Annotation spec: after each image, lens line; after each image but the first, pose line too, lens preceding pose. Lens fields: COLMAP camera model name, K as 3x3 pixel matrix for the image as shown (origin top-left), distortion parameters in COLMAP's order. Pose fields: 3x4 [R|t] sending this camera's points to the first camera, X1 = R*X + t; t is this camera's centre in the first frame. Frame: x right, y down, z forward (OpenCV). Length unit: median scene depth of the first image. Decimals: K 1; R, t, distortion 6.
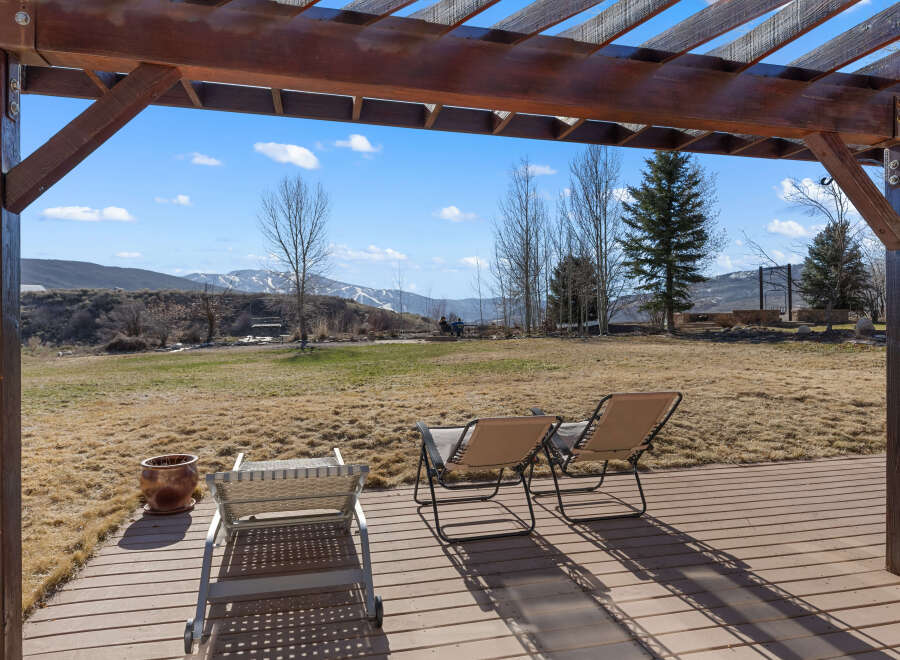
lens RADIAL K [[579.9, 0, 452.1], [0, 579.9, 329.6], [0, 0, 1]] dist [0.001048, -0.003988]
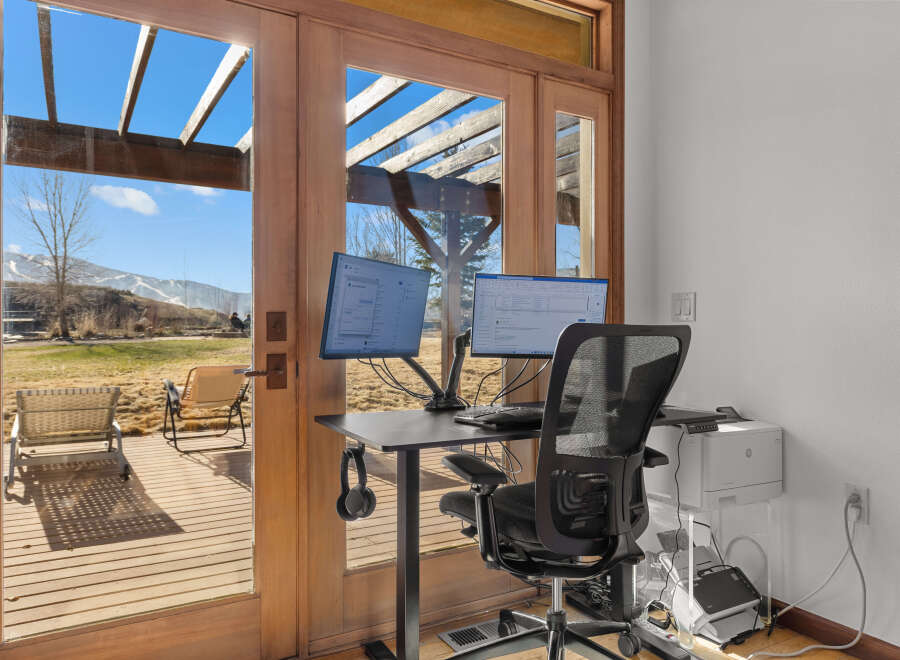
lens RADIAL K [[662.1, 0, 442.6], [0, 662.1, 335.2], [0, 0, 1]] dist [-0.001168, -0.003300]
pose [[0.963331, 0.001426, 0.268314, 0.021941], [-0.003737, 0.999960, 0.008100, 0.005062], [-0.268291, -0.008806, 0.963298, -0.101556]]
